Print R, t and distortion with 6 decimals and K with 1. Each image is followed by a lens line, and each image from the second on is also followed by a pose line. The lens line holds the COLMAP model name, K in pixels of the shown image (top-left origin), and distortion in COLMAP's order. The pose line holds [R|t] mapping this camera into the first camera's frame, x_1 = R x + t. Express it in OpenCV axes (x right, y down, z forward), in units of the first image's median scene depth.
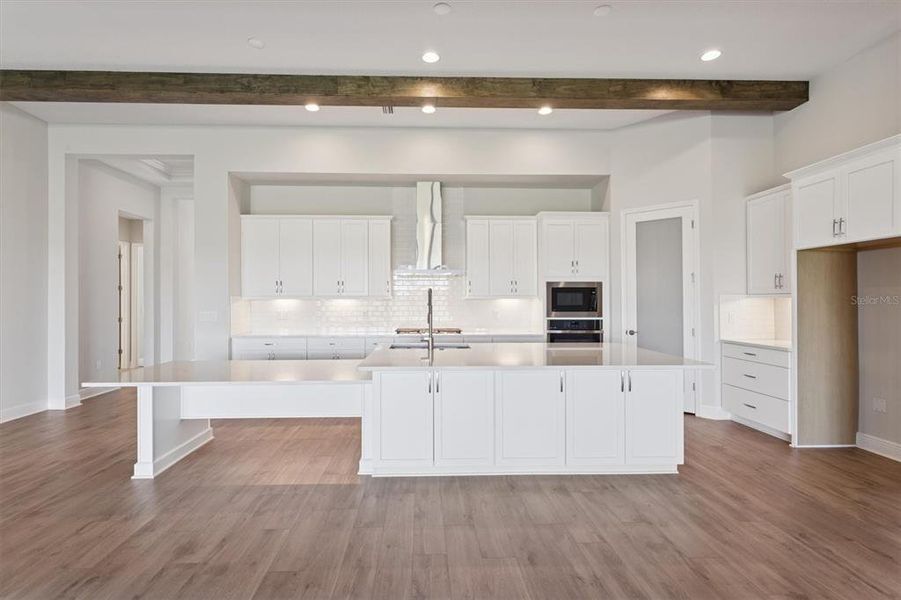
lens RADIAL K [[433.9, 0, 429.0], [0, 433.9, 298.9], [0, 0, 1]] dist [0.002656, -0.000494]
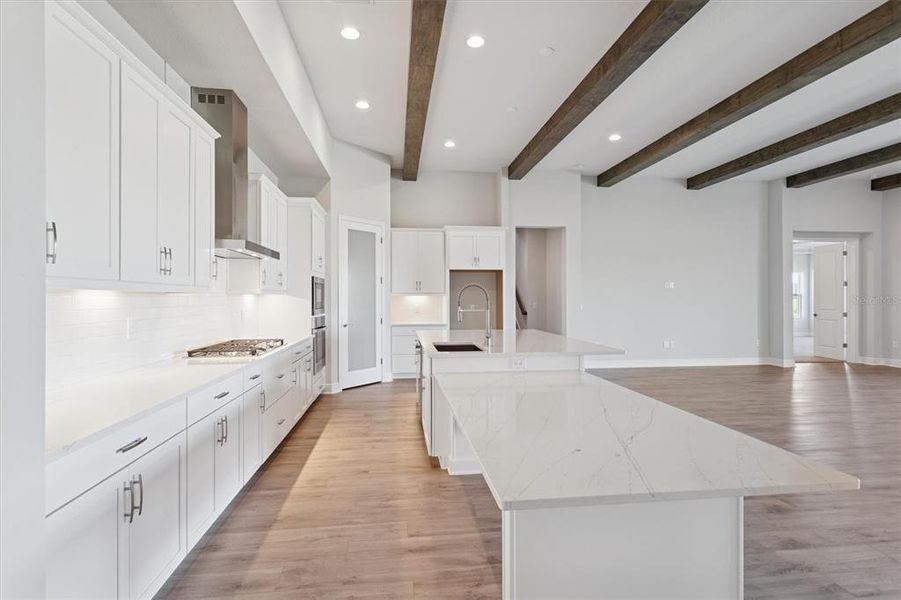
lens RADIAL K [[433.9, 0, 446.9], [0, 433.9, 299.4], [0, 0, 1]] dist [0.002656, -0.000494]
pose [[-0.090900, -0.002559, 0.995857, -0.693141], [-0.003678, 0.999991, 0.002233, 0.006325], [-0.995853, -0.003460, -0.090908, 0.844042]]
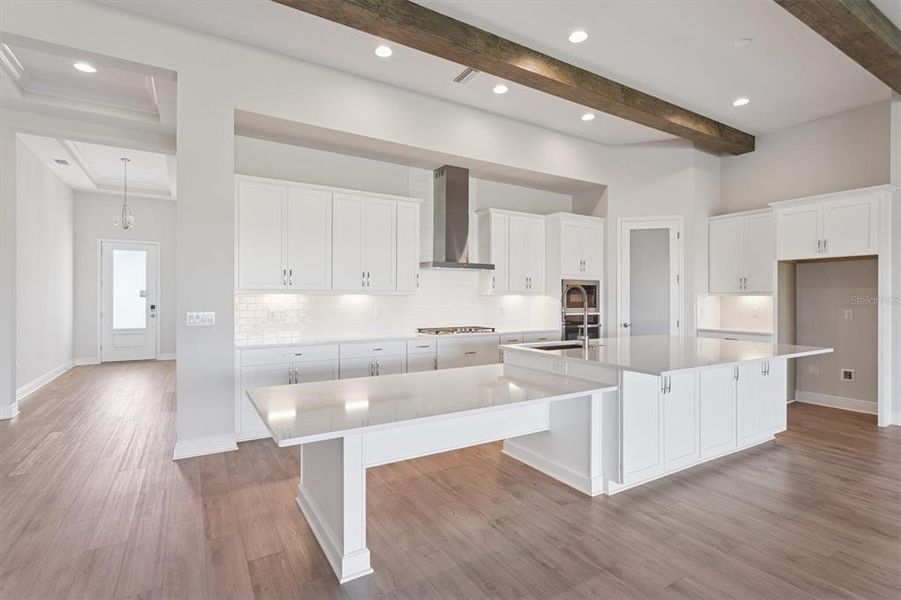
lens RADIAL K [[433.9, 0, 443.7], [0, 433.9, 298.1], [0, 0, 1]] dist [0.002656, -0.000494]
pose [[0.870105, 0.001561, 0.492864, -0.522574], [-0.005581, 0.999962, 0.006685, 0.000490], [-0.492834, -0.008568, 0.870081, 0.239790]]
